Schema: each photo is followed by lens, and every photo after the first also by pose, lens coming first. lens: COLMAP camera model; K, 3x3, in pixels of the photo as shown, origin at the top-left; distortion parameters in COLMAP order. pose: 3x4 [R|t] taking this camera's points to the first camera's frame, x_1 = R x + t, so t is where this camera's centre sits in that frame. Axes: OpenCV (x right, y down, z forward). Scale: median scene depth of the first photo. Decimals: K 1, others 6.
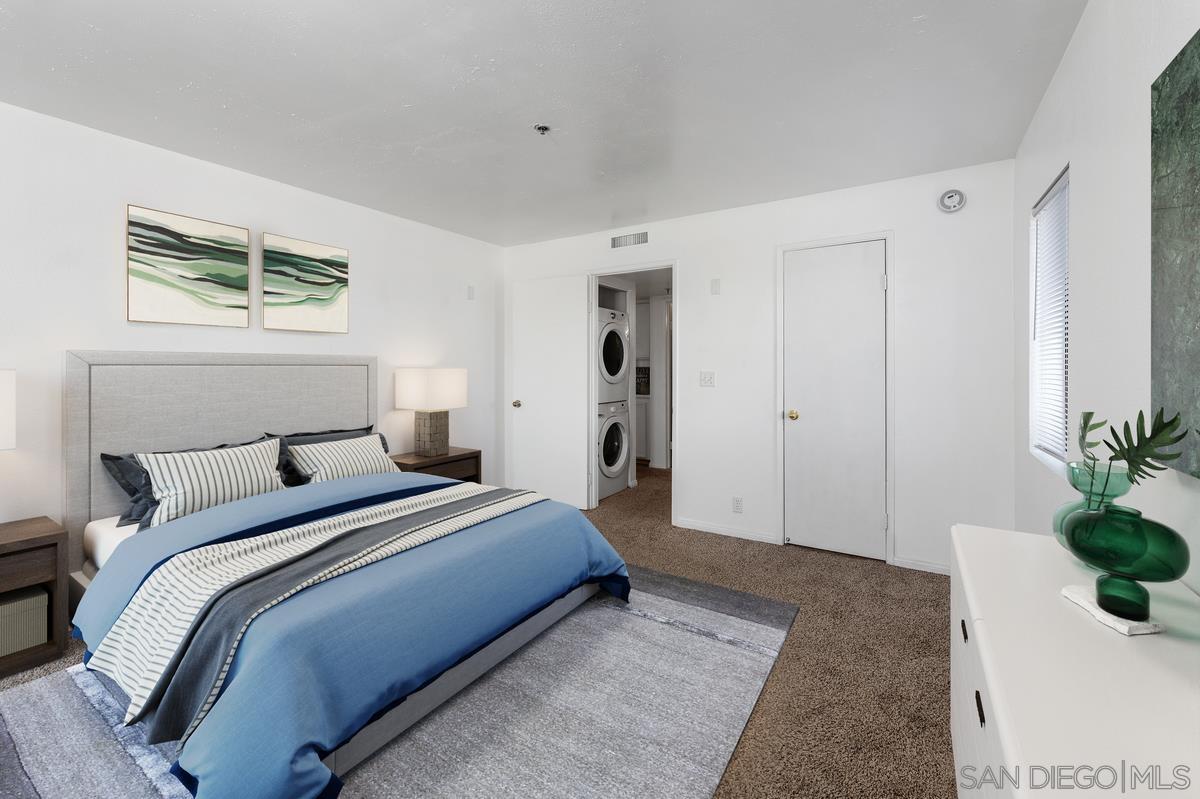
lens RADIAL K [[488.0, 0, 598.0], [0, 488.0, 397.6], [0, 0, 1]] dist [0.000115, -0.000083]
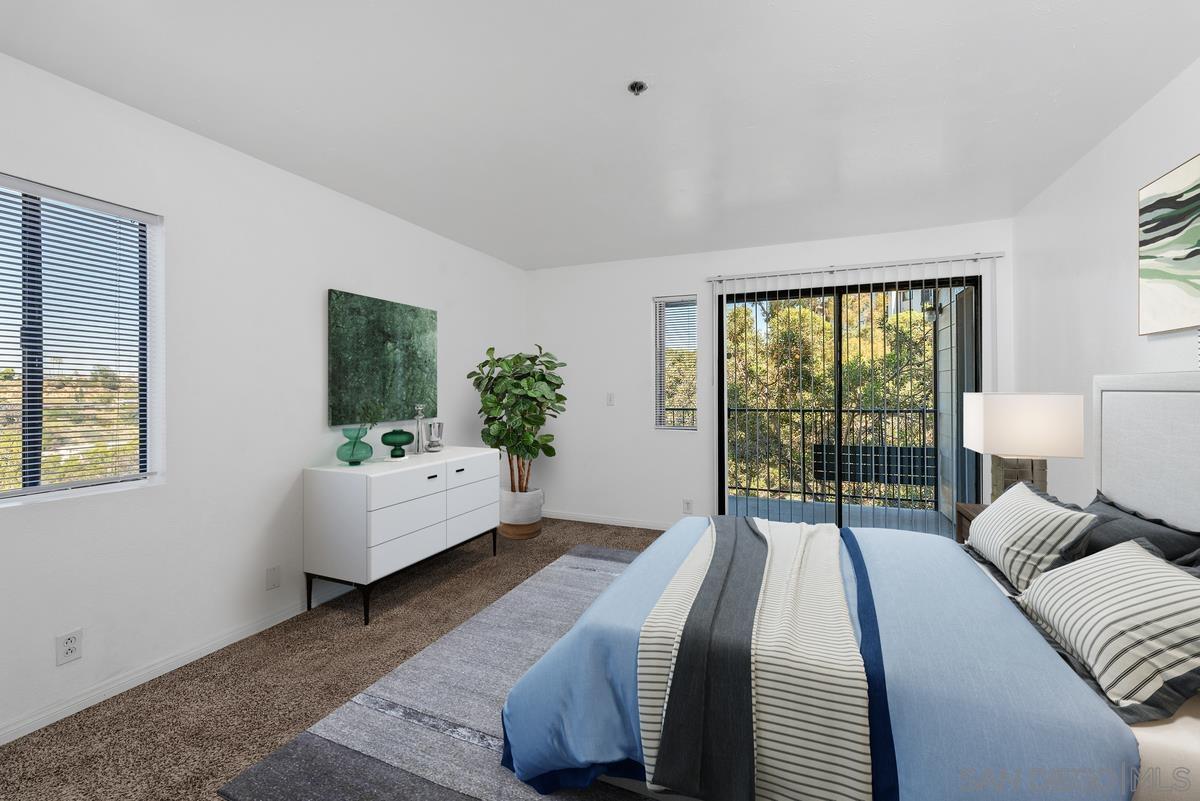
lens RADIAL K [[488.0, 0, 598.0], [0, 488.0, 398.6], [0, 0, 1]] dist [0.000115, -0.000083]
pose [[-0.985374, 0.002180, -0.170390, 0.053882], [-0.008647, 0.997990, 0.062774, -0.108230], [0.170184, 0.063329, -0.983375, 1.828533]]
